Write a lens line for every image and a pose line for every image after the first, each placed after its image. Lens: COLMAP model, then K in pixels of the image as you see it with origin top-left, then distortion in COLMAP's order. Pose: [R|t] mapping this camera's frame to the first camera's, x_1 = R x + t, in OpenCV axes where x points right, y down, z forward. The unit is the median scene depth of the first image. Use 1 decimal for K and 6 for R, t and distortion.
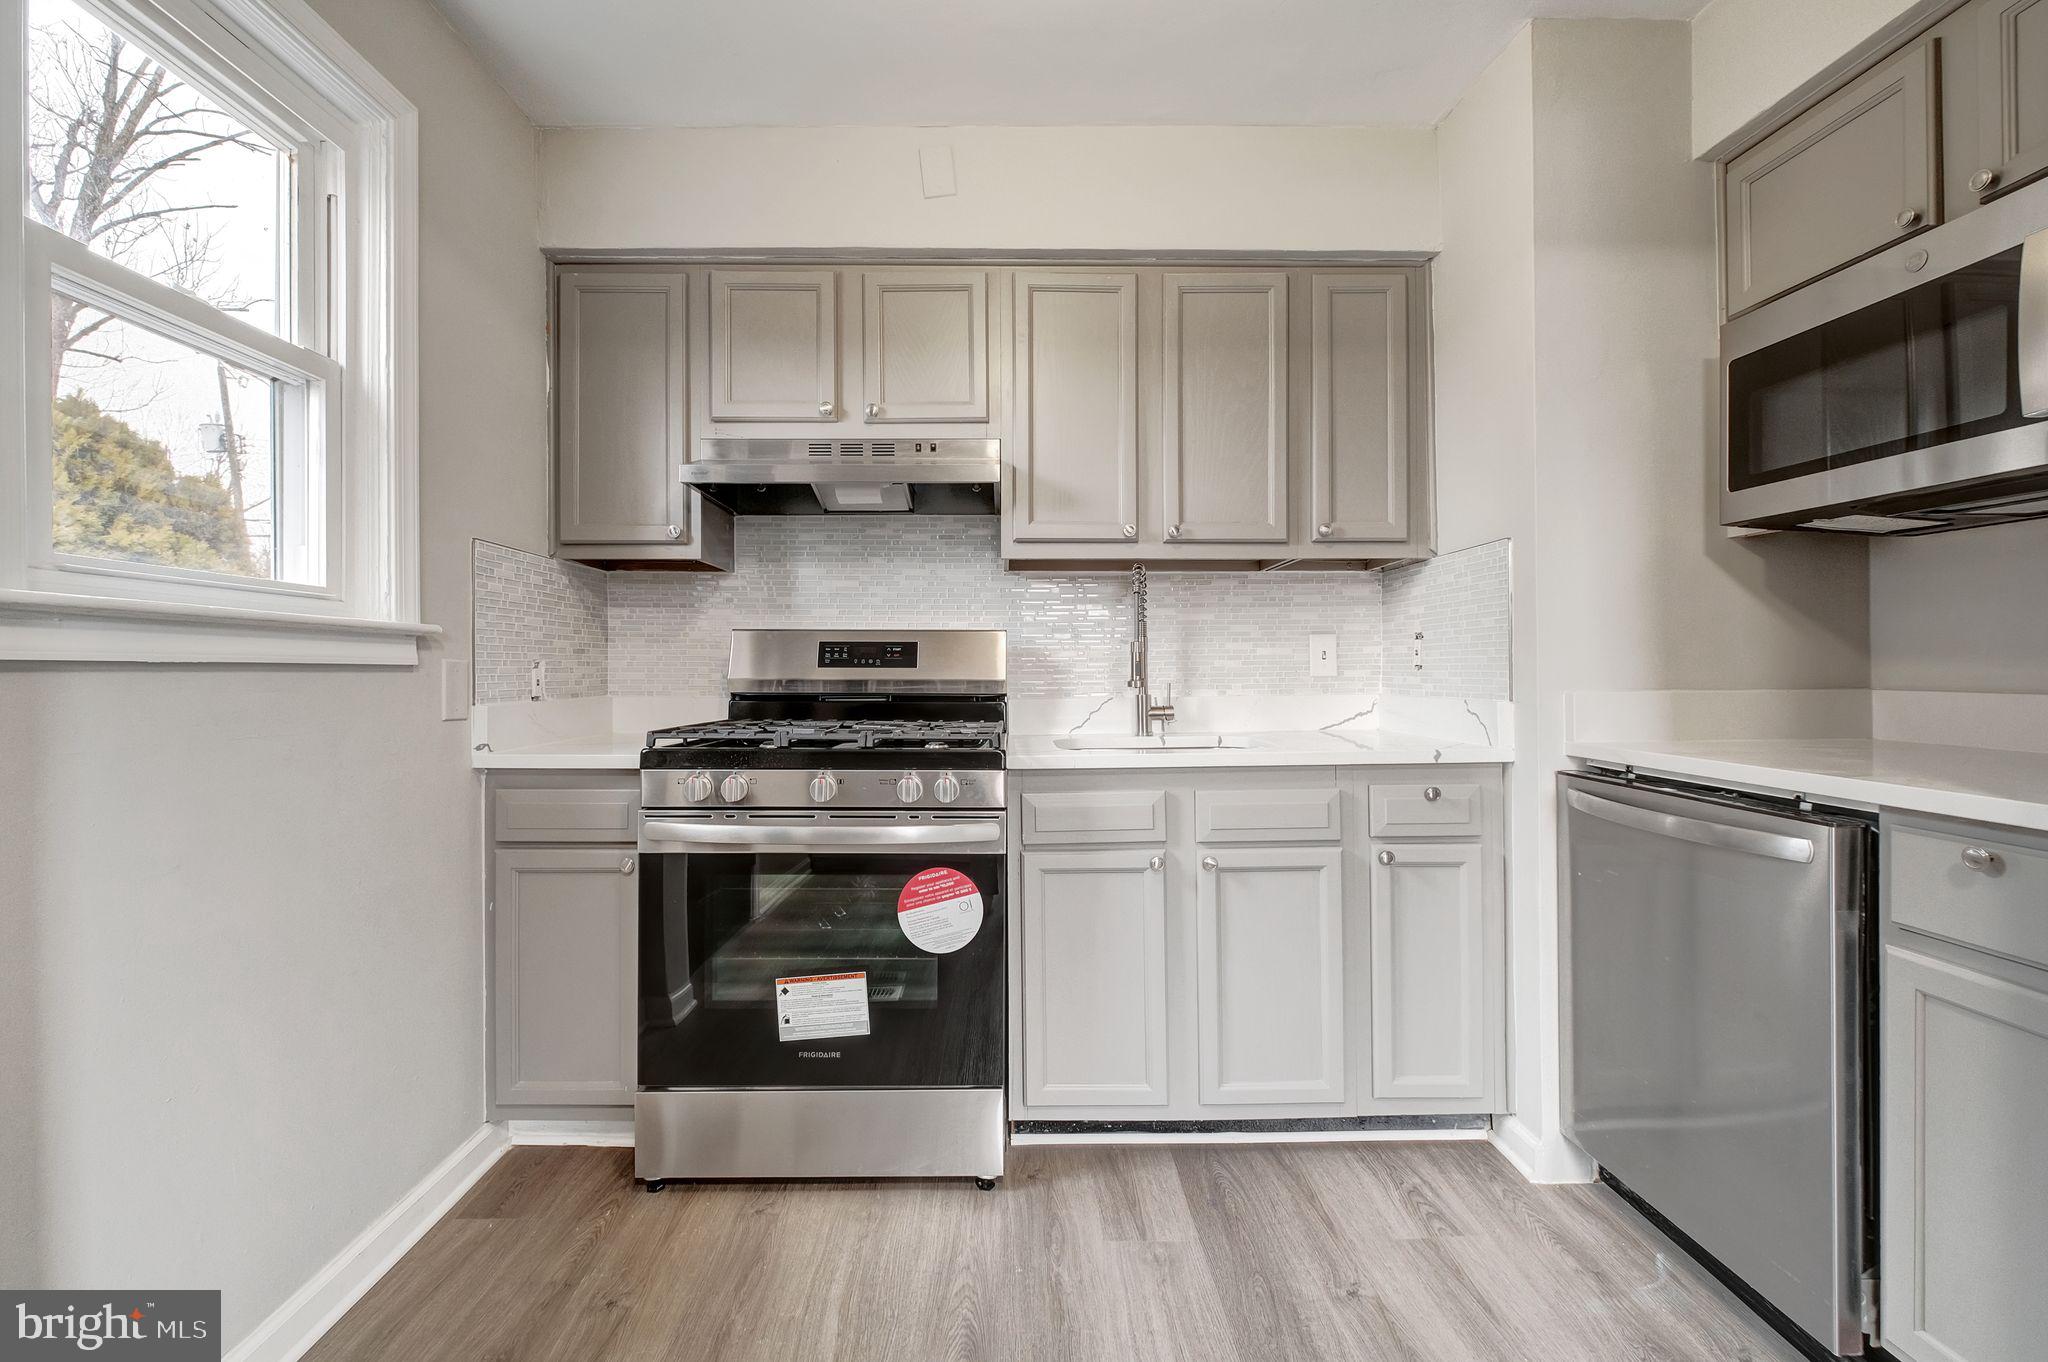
lens RADIAL K [[894.3, 0, 1025.4], [0, 894.3, 668.4], [0, 0, 1]] dist [-0.001170, 0.000056]
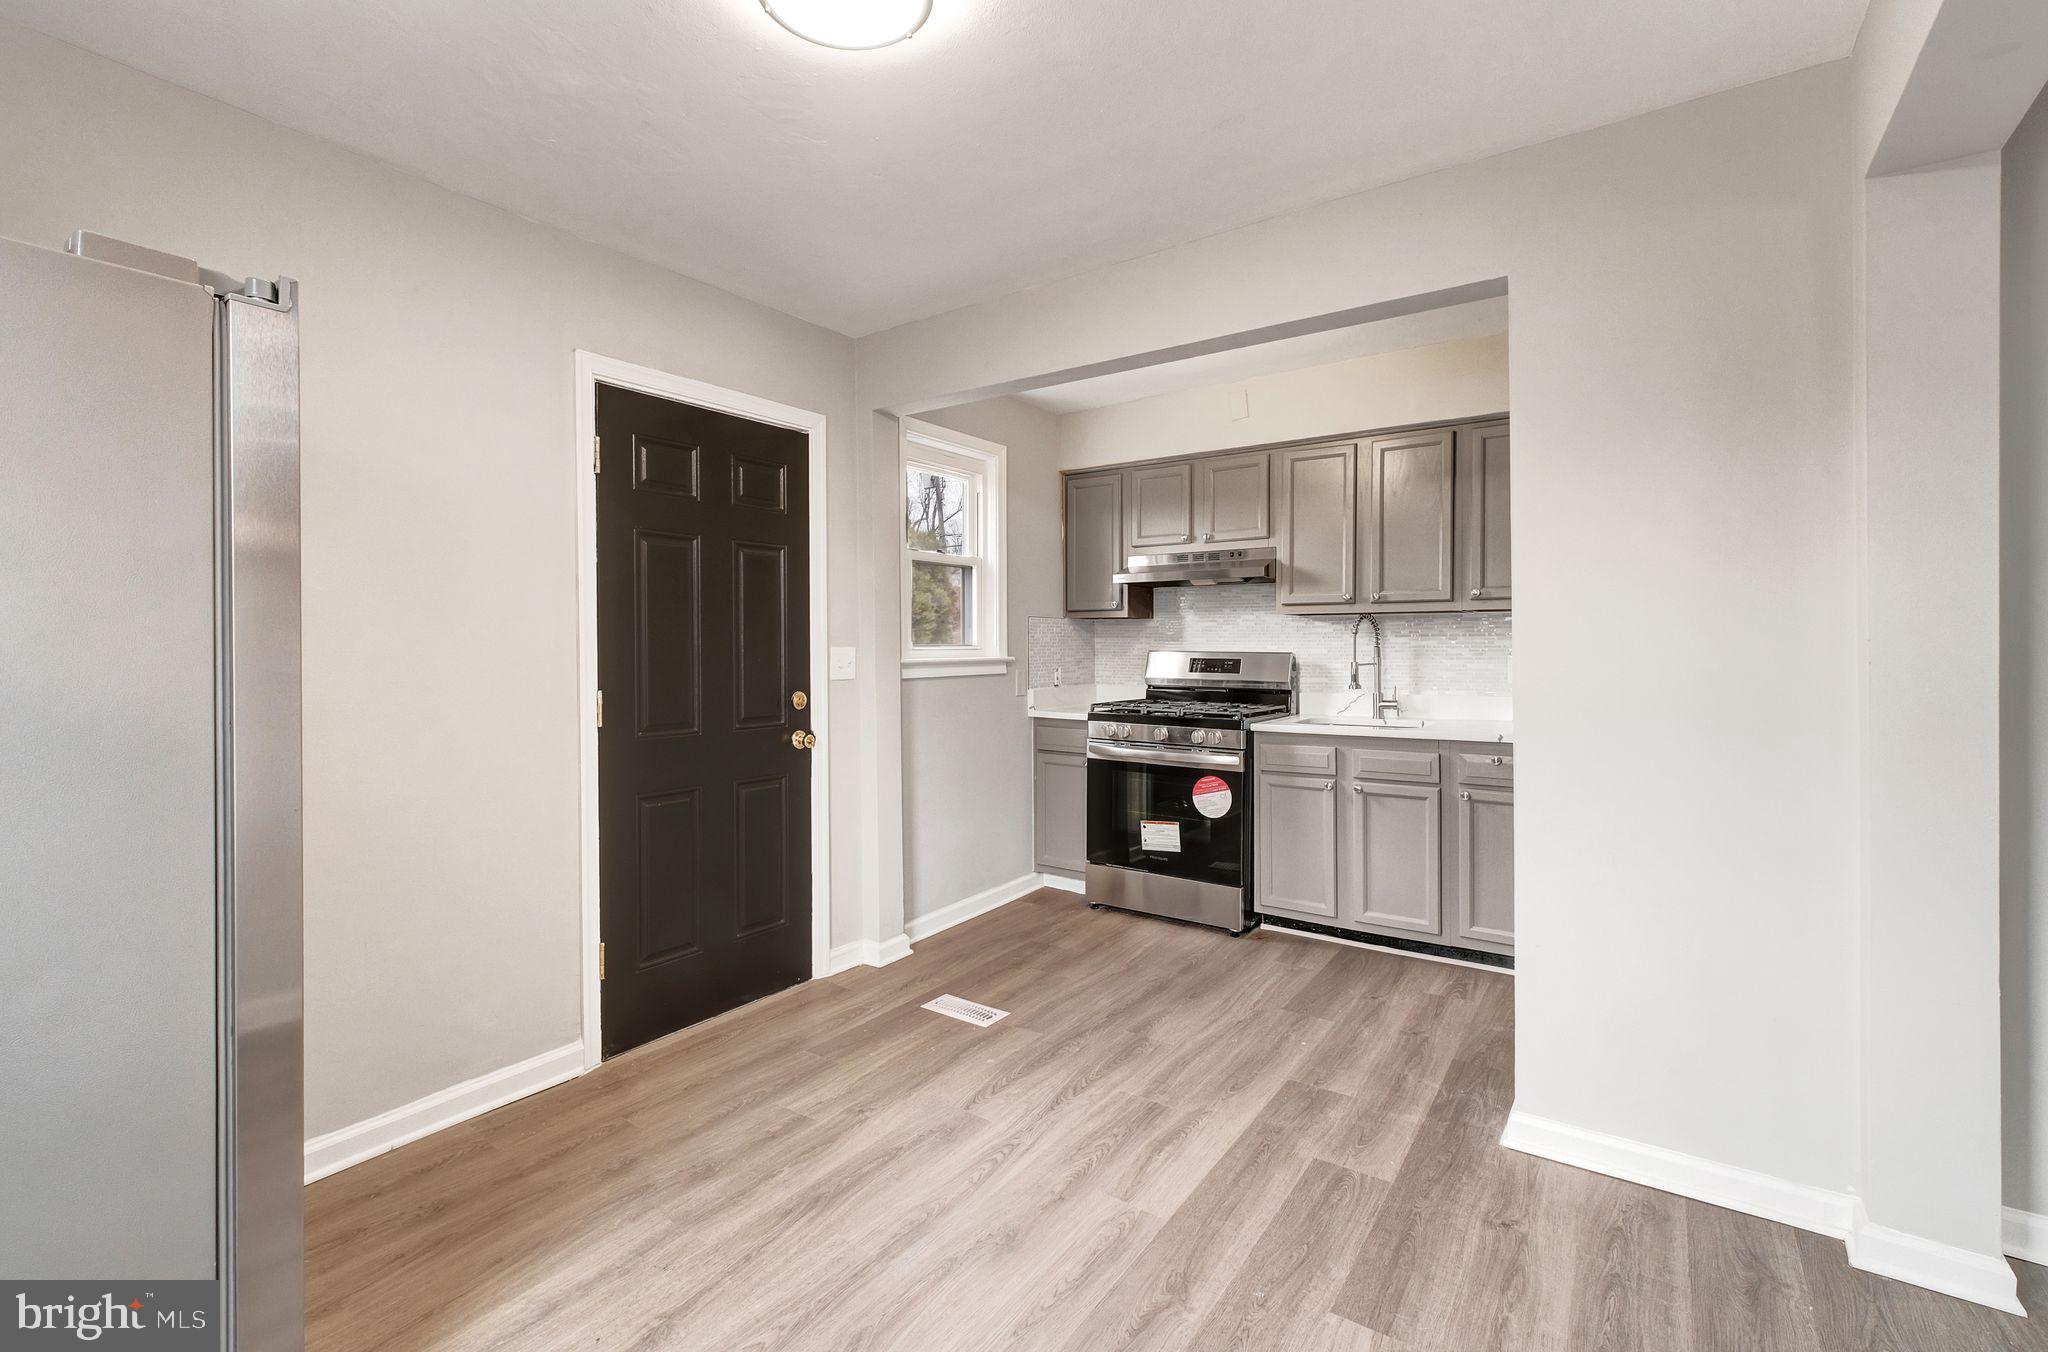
lens RADIAL K [[887.8, 0, 1021.0], [0, 887.8, 660.2], [0, 0, 1]] dist [0.004669, 0.000642]
pose [[0.807326, 0.012104, -0.589982, 0.705920], [0.001858, 0.999733, 0.023052, -0.085591], [0.590103, -0.019707, 0.807088, -0.845139]]
